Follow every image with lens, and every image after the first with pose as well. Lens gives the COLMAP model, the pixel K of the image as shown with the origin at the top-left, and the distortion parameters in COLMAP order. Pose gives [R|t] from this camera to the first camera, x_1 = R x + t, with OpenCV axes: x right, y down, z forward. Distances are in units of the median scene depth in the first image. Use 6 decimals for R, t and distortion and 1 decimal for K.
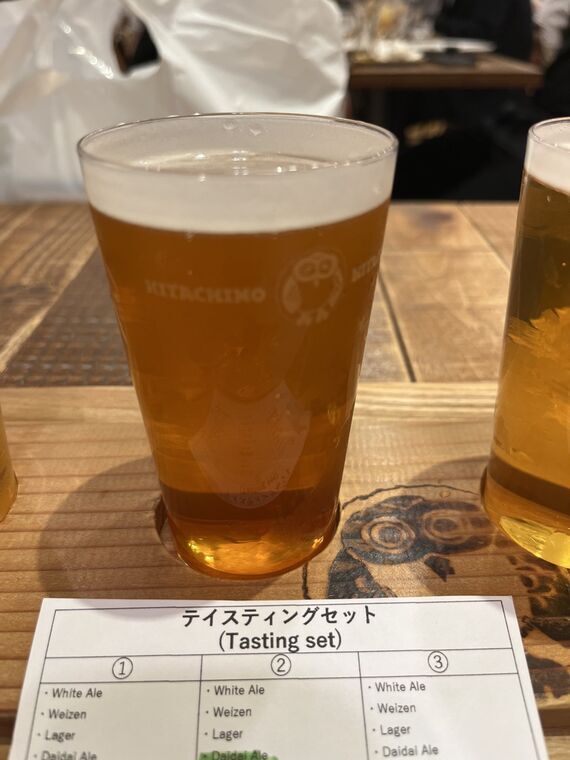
lens RADIAL K [[577.6, 0, 285.0], [0, 577.6, 380.0], [0, 0, 1]] dist [0.024212, -0.083893]
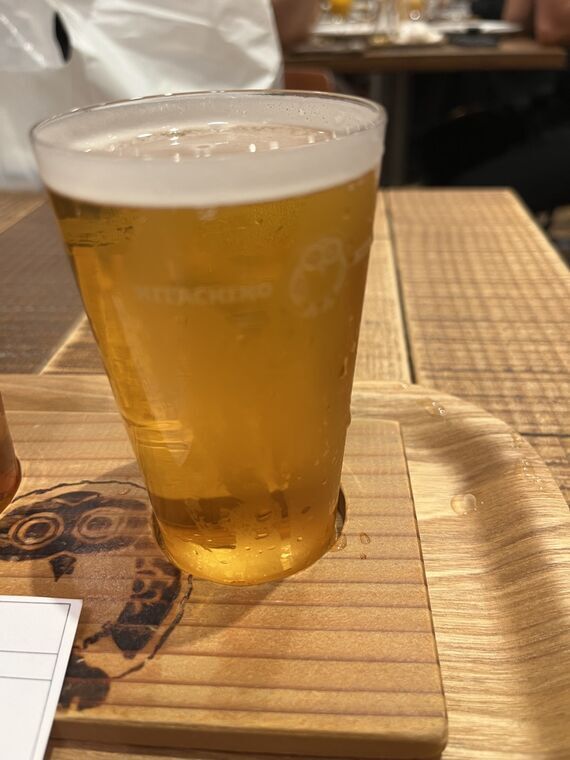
lens RADIAL K [[577.6, 0, 285.0], [0, 577.6, 380.0], [0, 0, 1]] dist [0.024212, -0.083893]
pose [[0.996917, 0.018857, -0.076164, 0.228364], [-0.017382, 0.999649, 0.019977, -0.004848], [0.076514, -0.018592, 0.996895, 0.021666]]
